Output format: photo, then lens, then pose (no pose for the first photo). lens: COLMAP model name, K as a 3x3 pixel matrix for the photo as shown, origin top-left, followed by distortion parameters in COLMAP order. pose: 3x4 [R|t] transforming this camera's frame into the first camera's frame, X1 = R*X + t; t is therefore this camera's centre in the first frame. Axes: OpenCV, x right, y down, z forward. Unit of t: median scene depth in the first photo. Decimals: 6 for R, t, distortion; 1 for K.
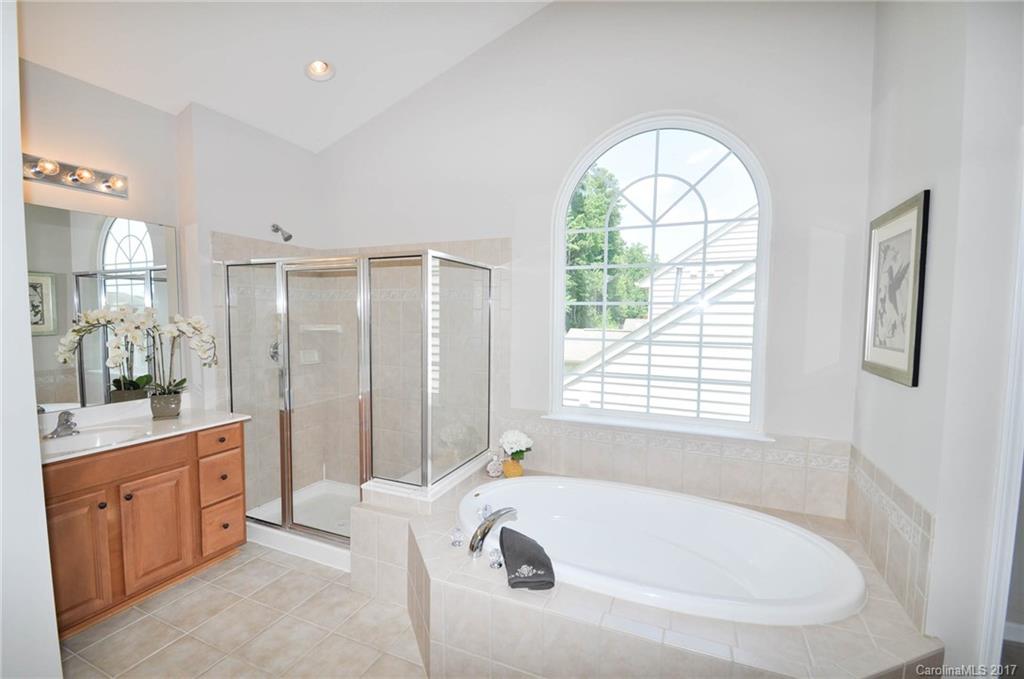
lens RADIAL K [[448.4, 0, 509.4], [0, 448.4, 341.5], [0, 0, 1]] dist [-0.003558, -0.006643]
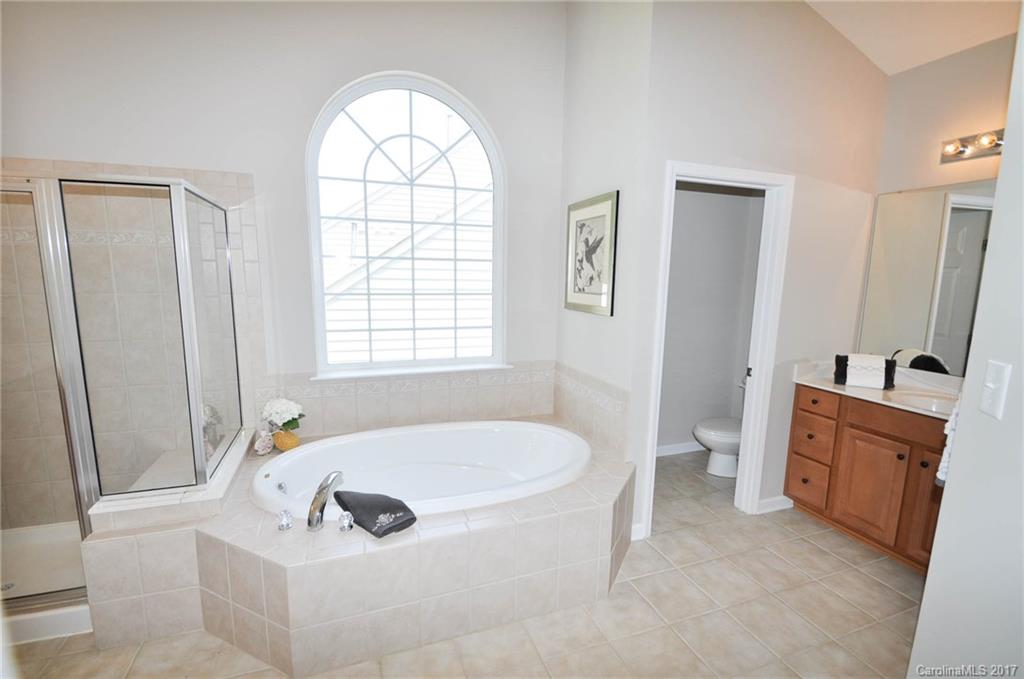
lens RADIAL K [[448.4, 0, 507.6], [0, 448.4, 342.4], [0, 0, 1]] dist [-0.003558, -0.006643]
pose [[0.719401, -0.101203, 0.687183, -0.311672], [0.031719, 0.993083, 0.113048, 0.000550], [-0.693871, -0.059530, 0.717635, 0.064547]]
